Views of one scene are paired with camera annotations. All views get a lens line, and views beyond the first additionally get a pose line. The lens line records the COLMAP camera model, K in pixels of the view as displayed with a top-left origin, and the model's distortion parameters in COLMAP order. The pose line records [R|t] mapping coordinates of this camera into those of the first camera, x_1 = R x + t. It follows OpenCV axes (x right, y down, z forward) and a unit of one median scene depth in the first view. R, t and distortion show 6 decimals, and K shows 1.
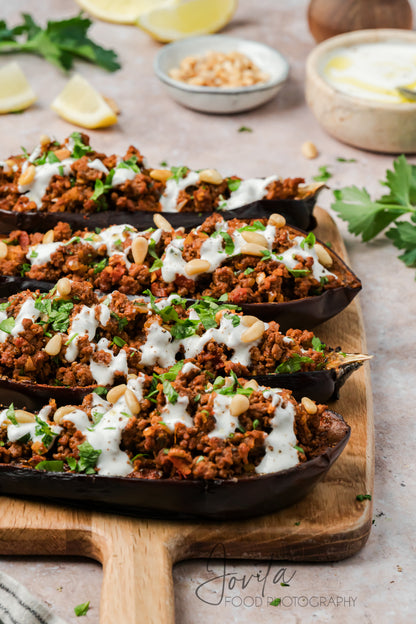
lens RADIAL K [[2708.2, 0, 272.8], [0, 2708.2, 311.9], [0, 0, 1]] dist [0.396583, -42.831641]
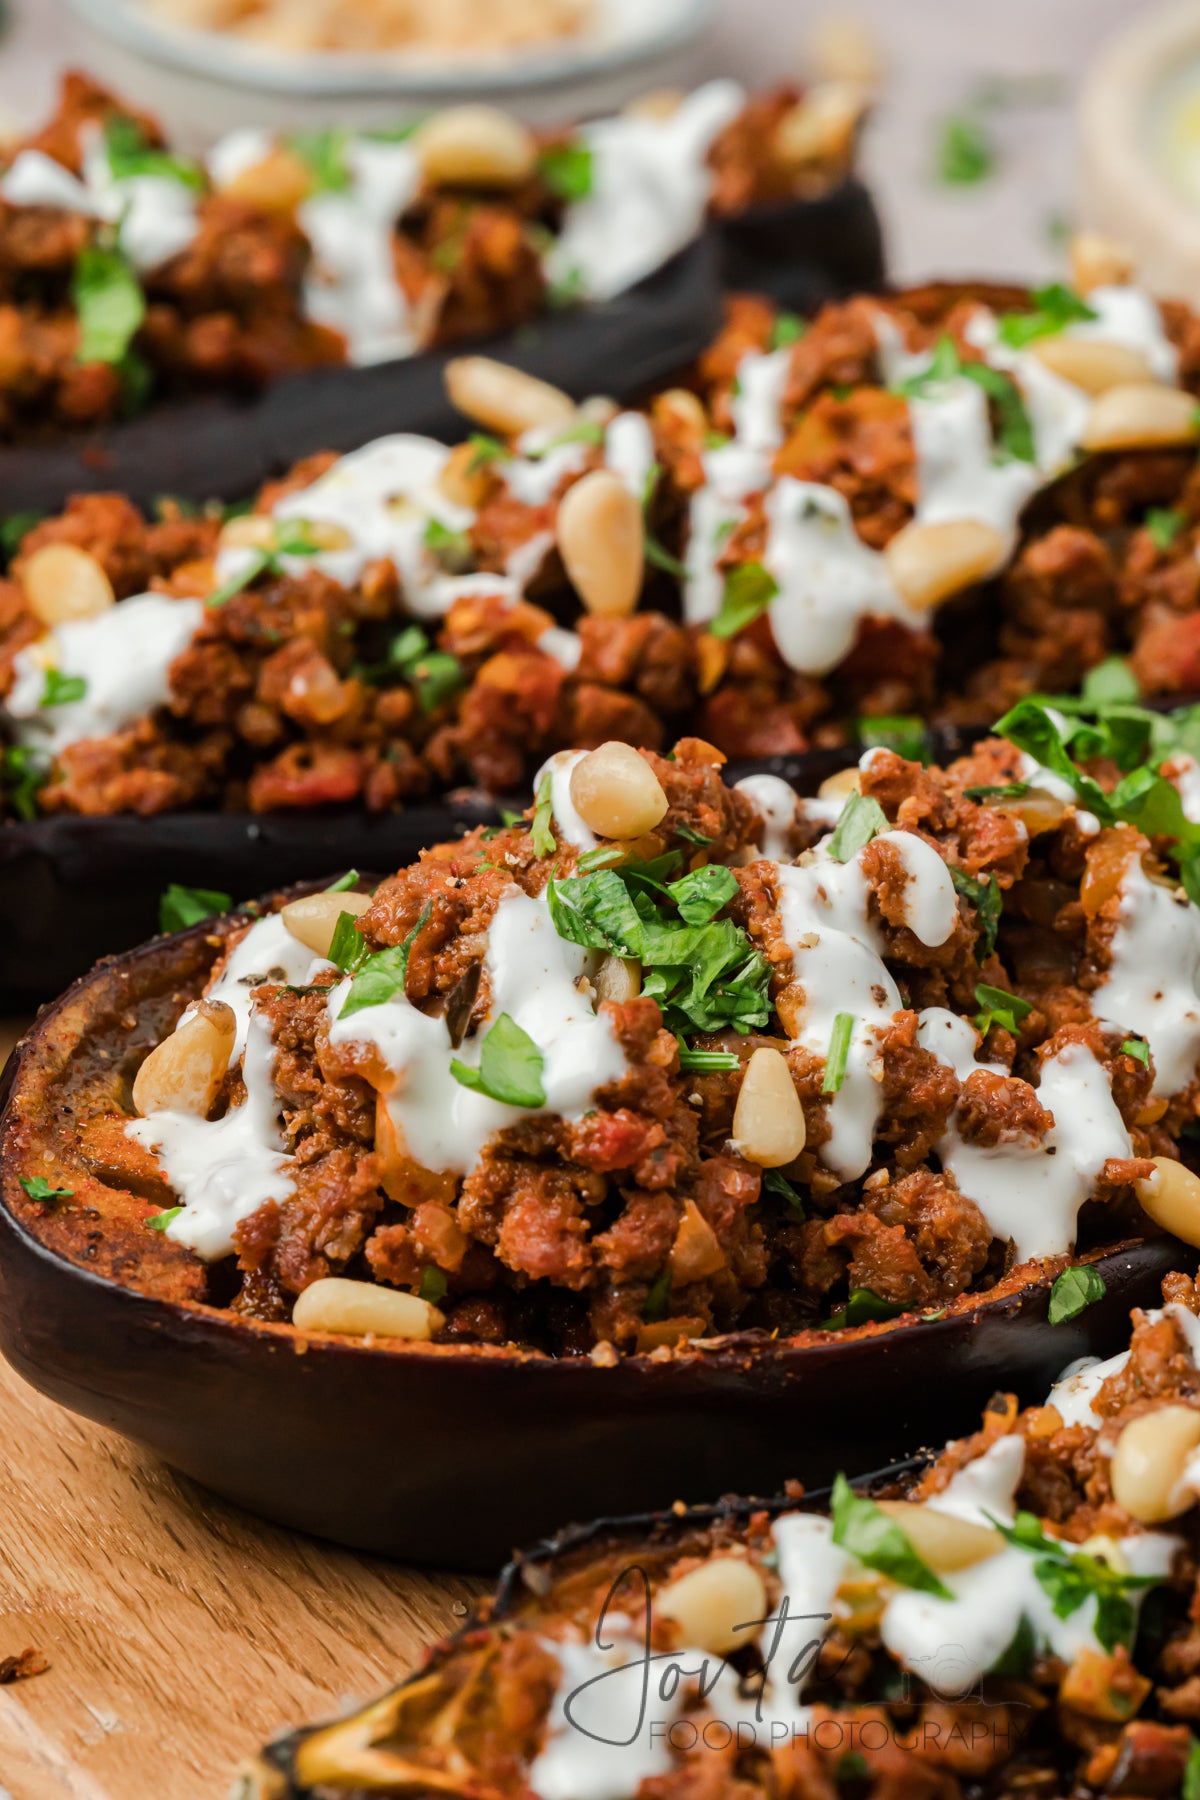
lens RADIAL K [[7600.1, 0, 600.0], [0, 7600.1, 900.0], [0, 0, 1]] dist [-0.067644, 2.554473]
pose [[0.866986, -0.225978, 0.444149, -0.297856], [0.209224, 0.973977, 0.087140, -0.045700], [-0.452283, 0.017378, 0.891705, 0.524909]]
